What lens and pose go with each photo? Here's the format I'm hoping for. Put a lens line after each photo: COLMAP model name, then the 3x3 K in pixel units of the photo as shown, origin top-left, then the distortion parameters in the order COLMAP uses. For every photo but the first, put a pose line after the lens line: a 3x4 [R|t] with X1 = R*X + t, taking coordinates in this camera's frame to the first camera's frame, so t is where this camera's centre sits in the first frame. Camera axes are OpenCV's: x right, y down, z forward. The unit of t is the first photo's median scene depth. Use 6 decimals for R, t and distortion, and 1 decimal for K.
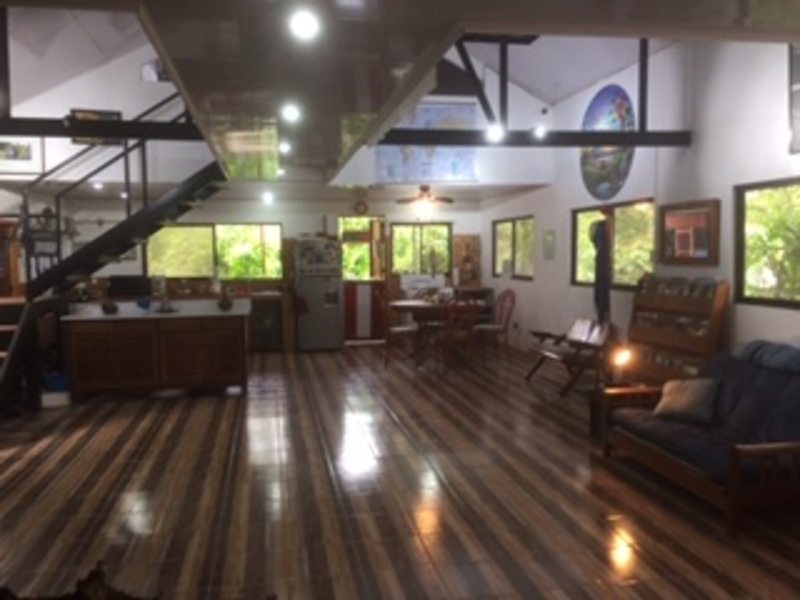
lens RADIAL K [[687.2, 0, 398.6], [0, 687.2, 300.5], [0, 0, 1]] dist [0.051037, -0.058598]
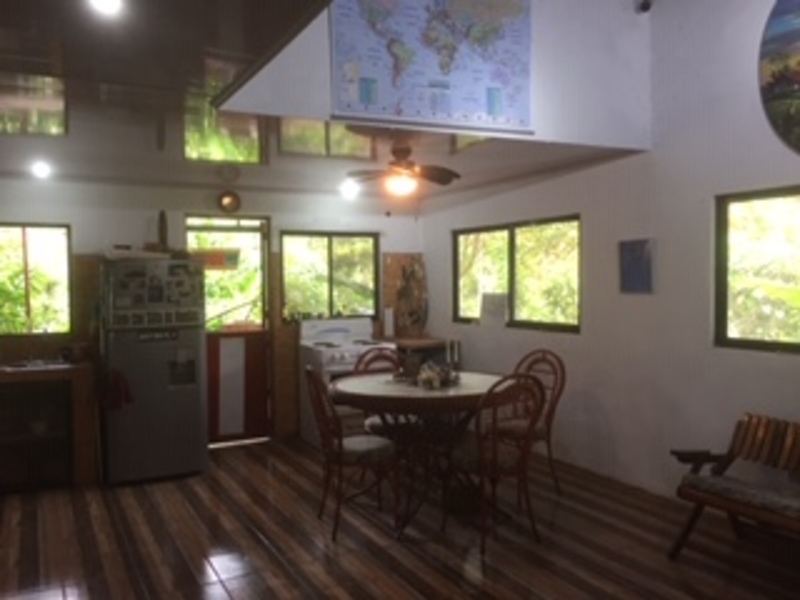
lens RADIAL K [[687.2, 0, 401.8], [0, 687.2, 297.1], [0, 0, 1]] dist [0.051037, -0.058598]
pose [[0.954381, -0.006782, 0.298516, -0.092058], [0.021345, 0.998734, -0.045552, -0.031052], [-0.297829, 0.049846, 0.953317, 0.454855]]
